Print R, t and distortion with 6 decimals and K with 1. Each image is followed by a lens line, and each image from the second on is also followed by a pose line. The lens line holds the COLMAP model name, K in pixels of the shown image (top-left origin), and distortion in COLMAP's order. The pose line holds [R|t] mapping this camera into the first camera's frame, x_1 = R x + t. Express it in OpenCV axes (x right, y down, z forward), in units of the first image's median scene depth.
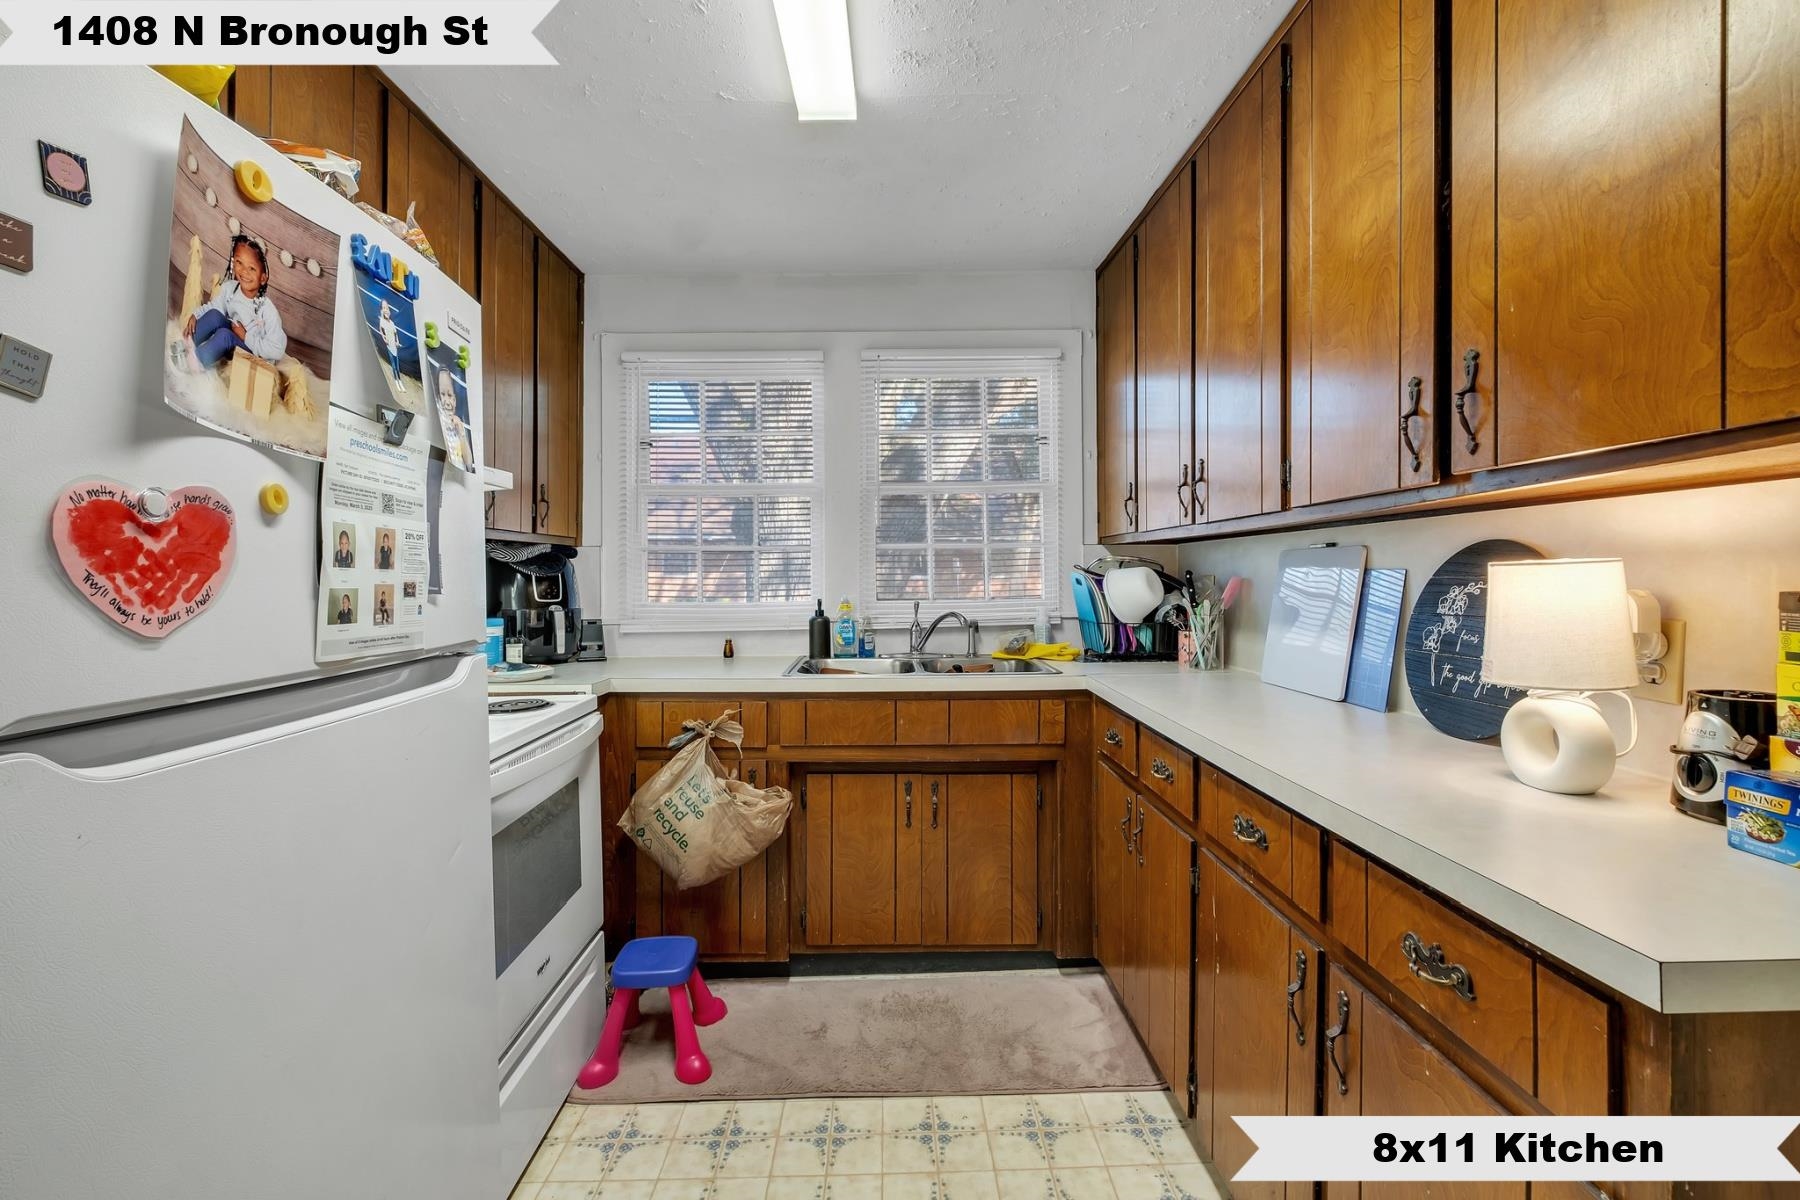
lens RADIAL K [[787.9, 0, 900.1], [0, 787.9, 577.8], [0, 0, 1]] dist [-0.006678, -0.000658]
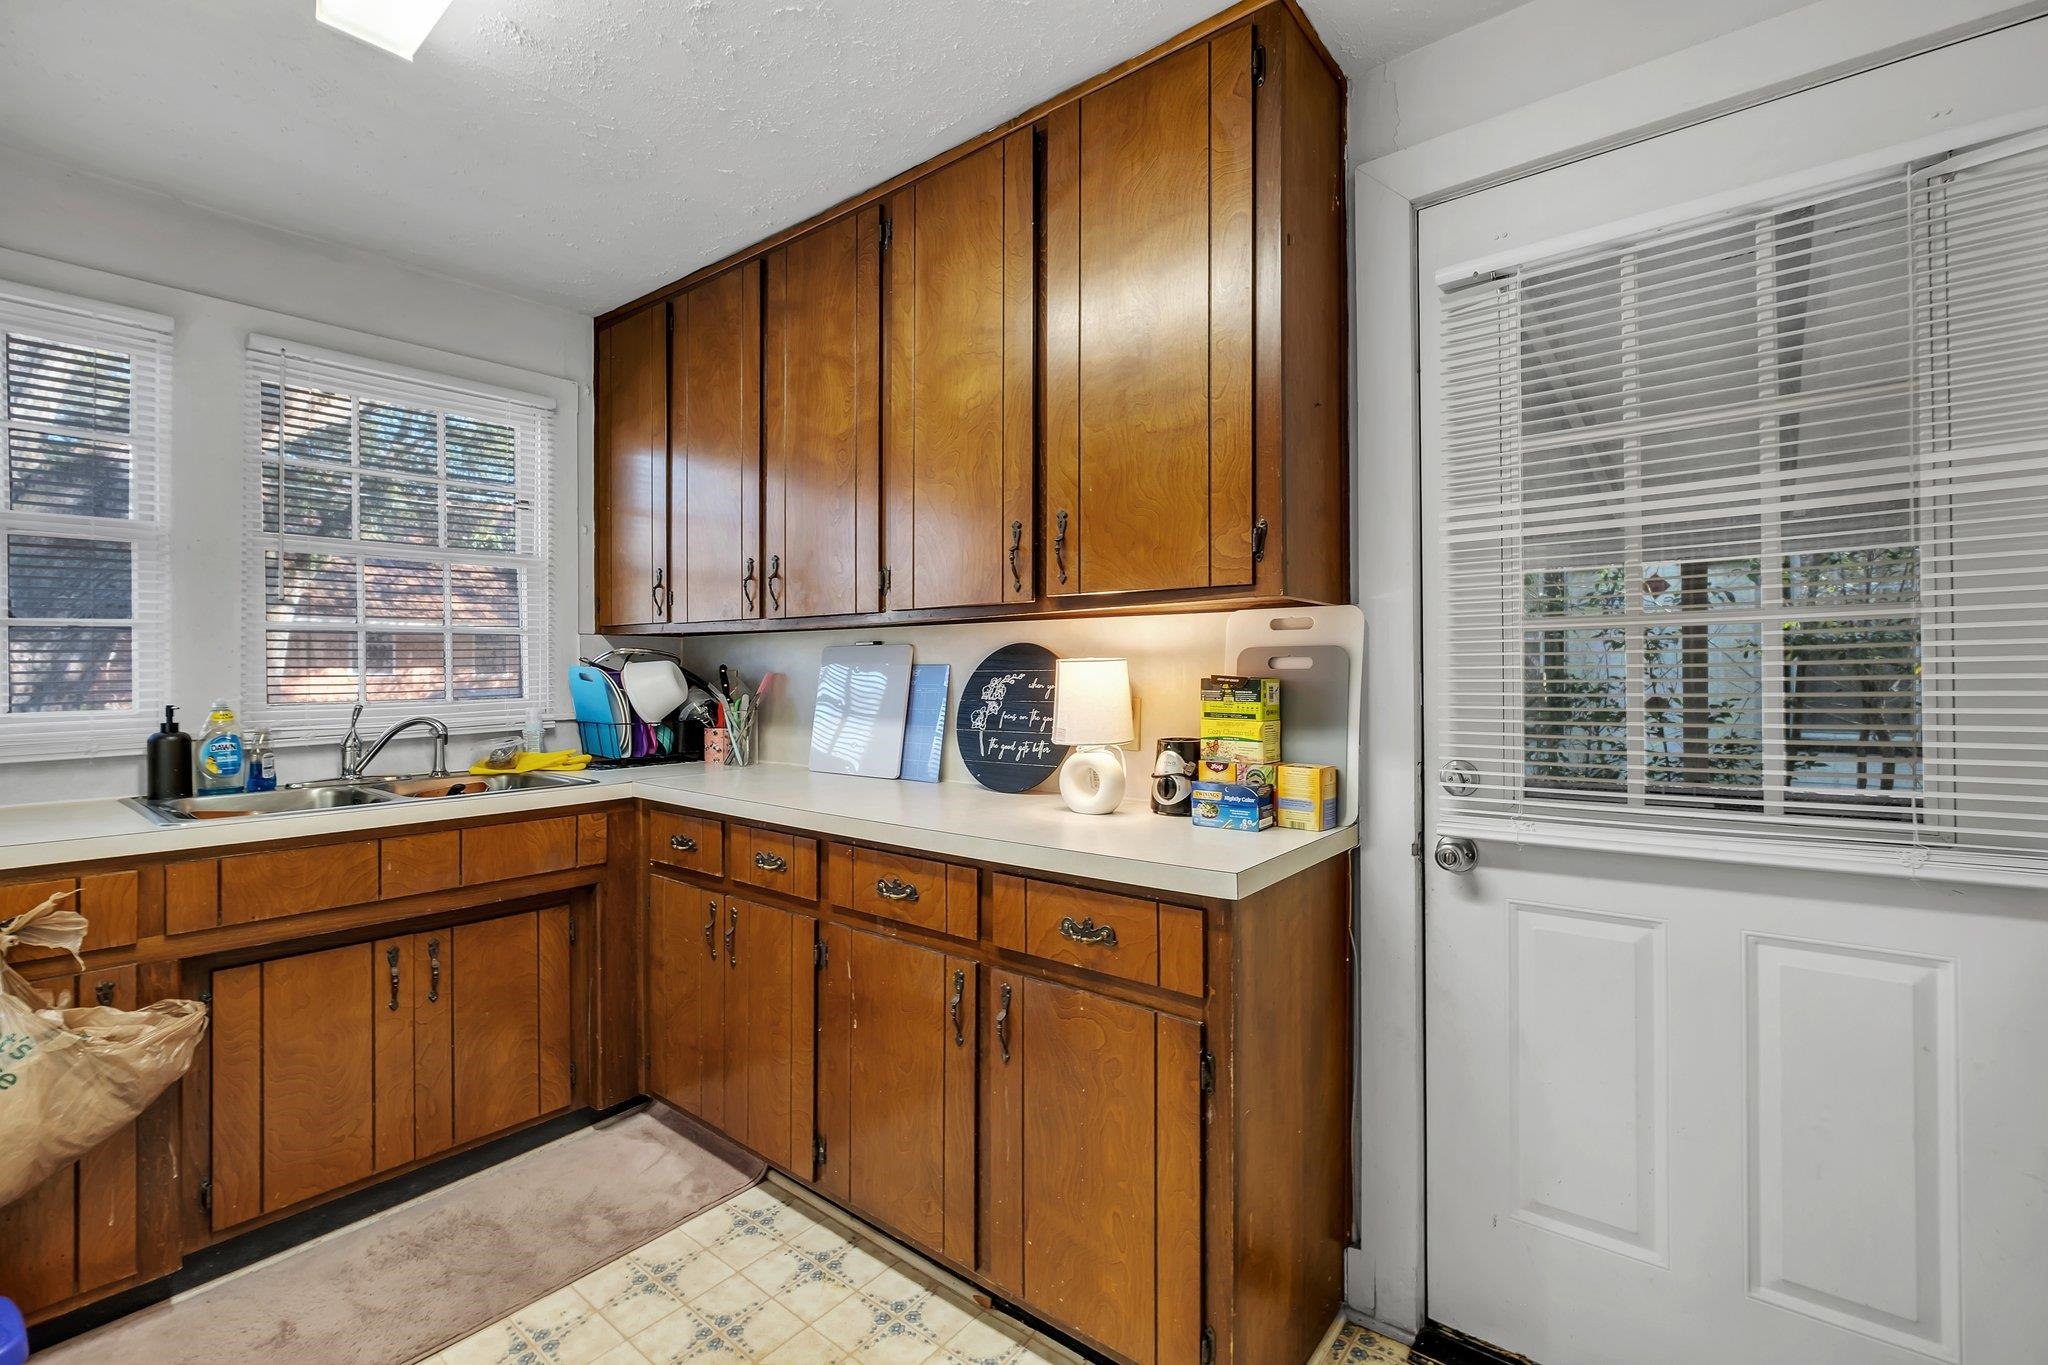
lens RADIAL K [[896.5, 0, 1033.5], [0, 896.5, 672.6], [0, 0, 1]] dist [-0.006678, -0.000658]
pose [[0.635084, 0.001185, 0.772442, -0.267833], [0.001611, 0.999995, -0.002859, 0.003938], [-0.772441, 0.003060, 0.635079, 0.002670]]
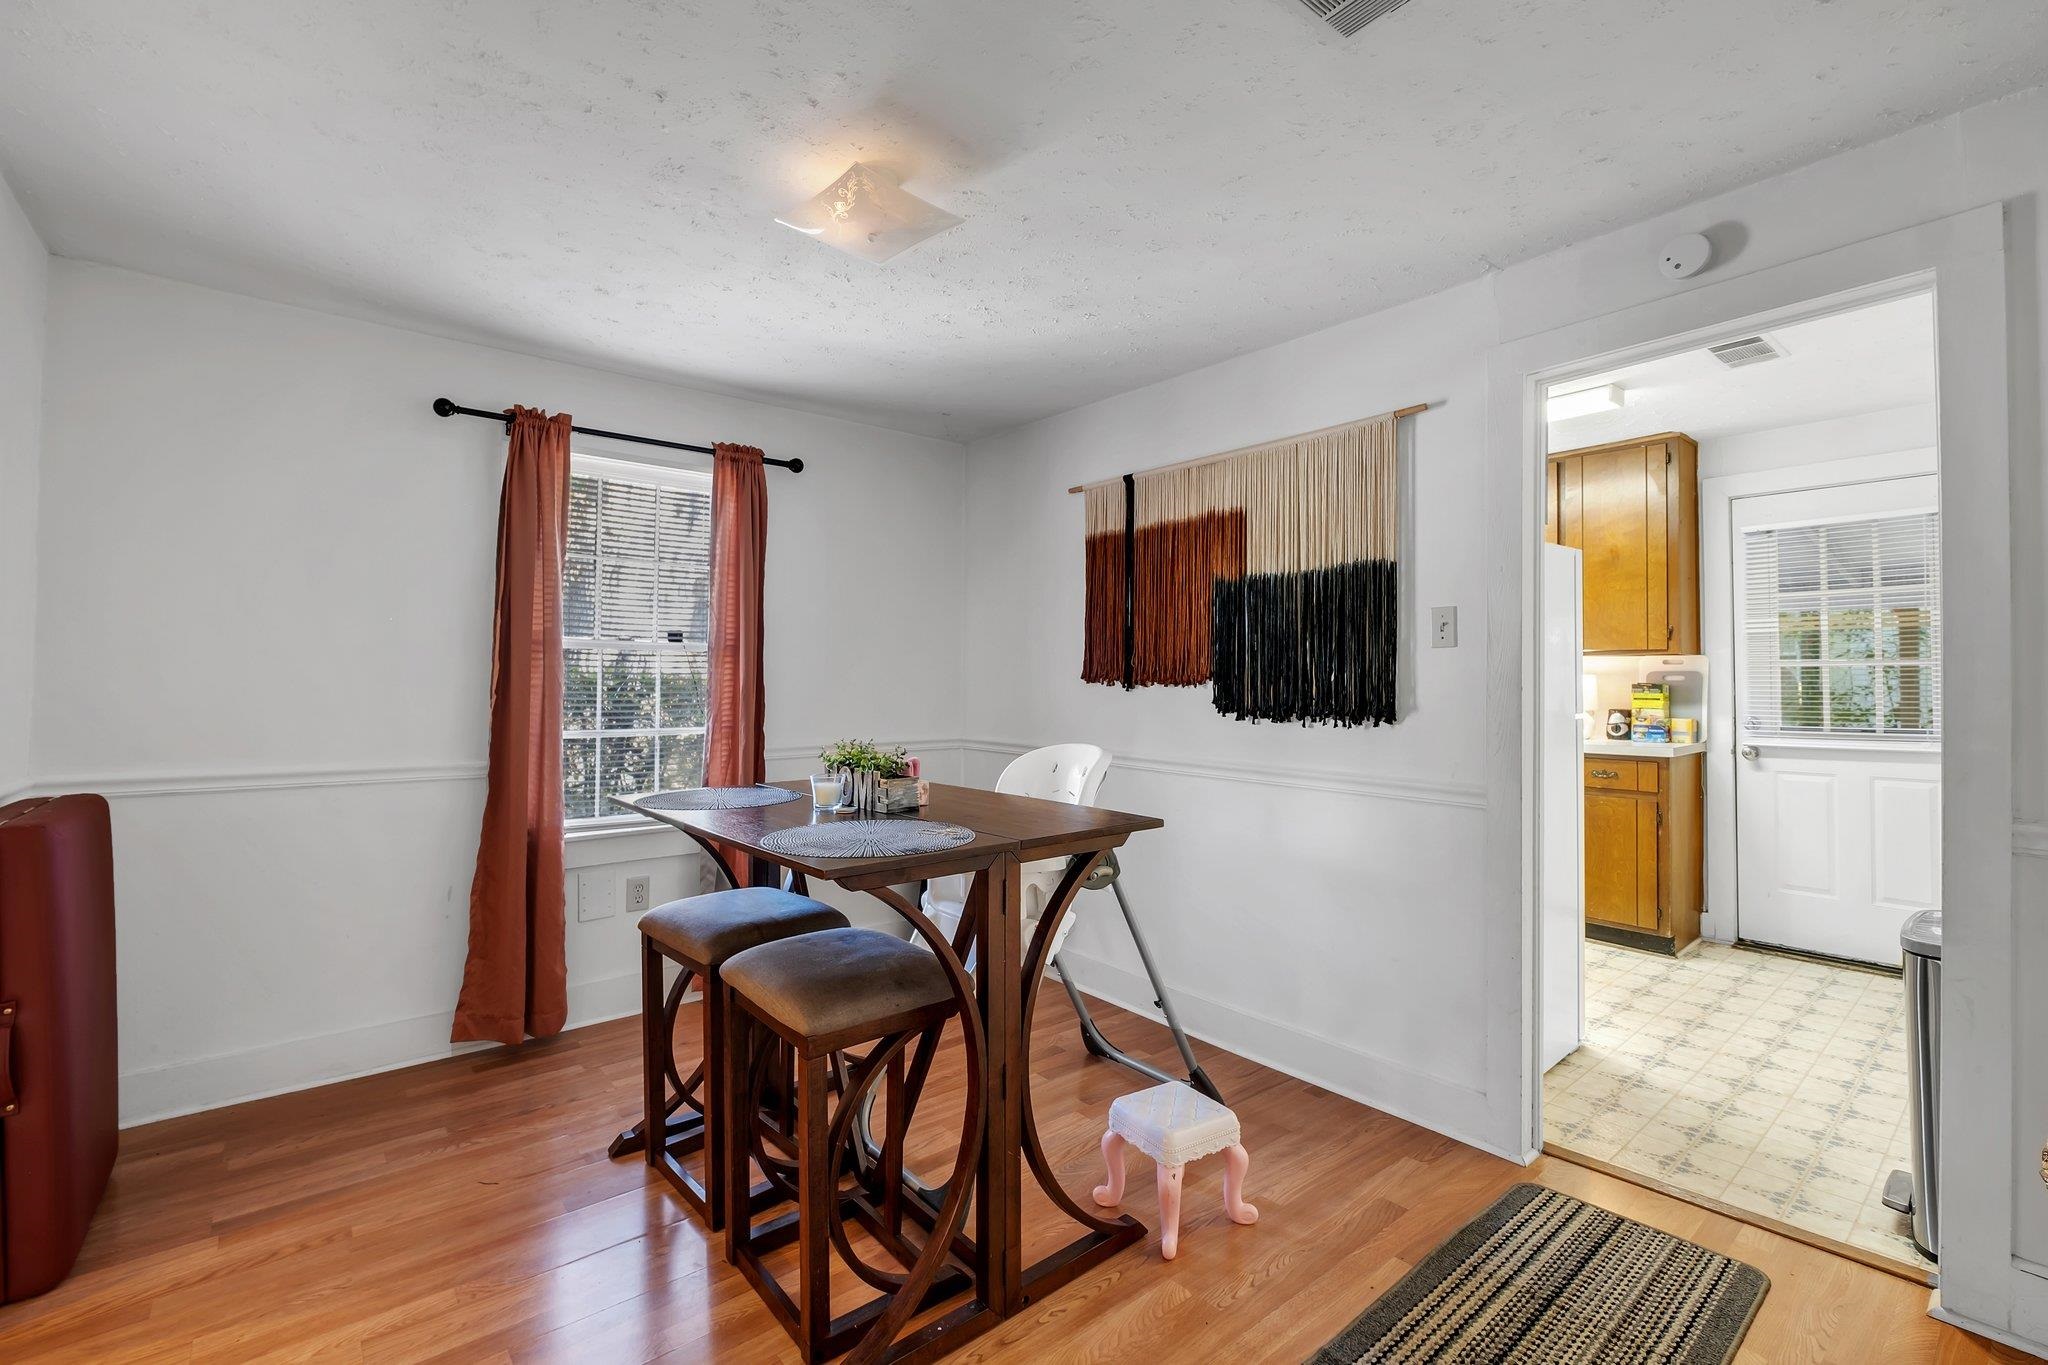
lens RADIAL K [[896.5, 0, 1043.6], [0, 896.5, 668.5], [0, 0, 1]] dist [-0.006678, -0.000658]
pose [[0.768290, 0.012700, 0.639976, -1.813770], [-0.003815, 0.999876, -0.015261, 0.007715], [-0.640091, 0.009283, 0.768243, -0.288335]]
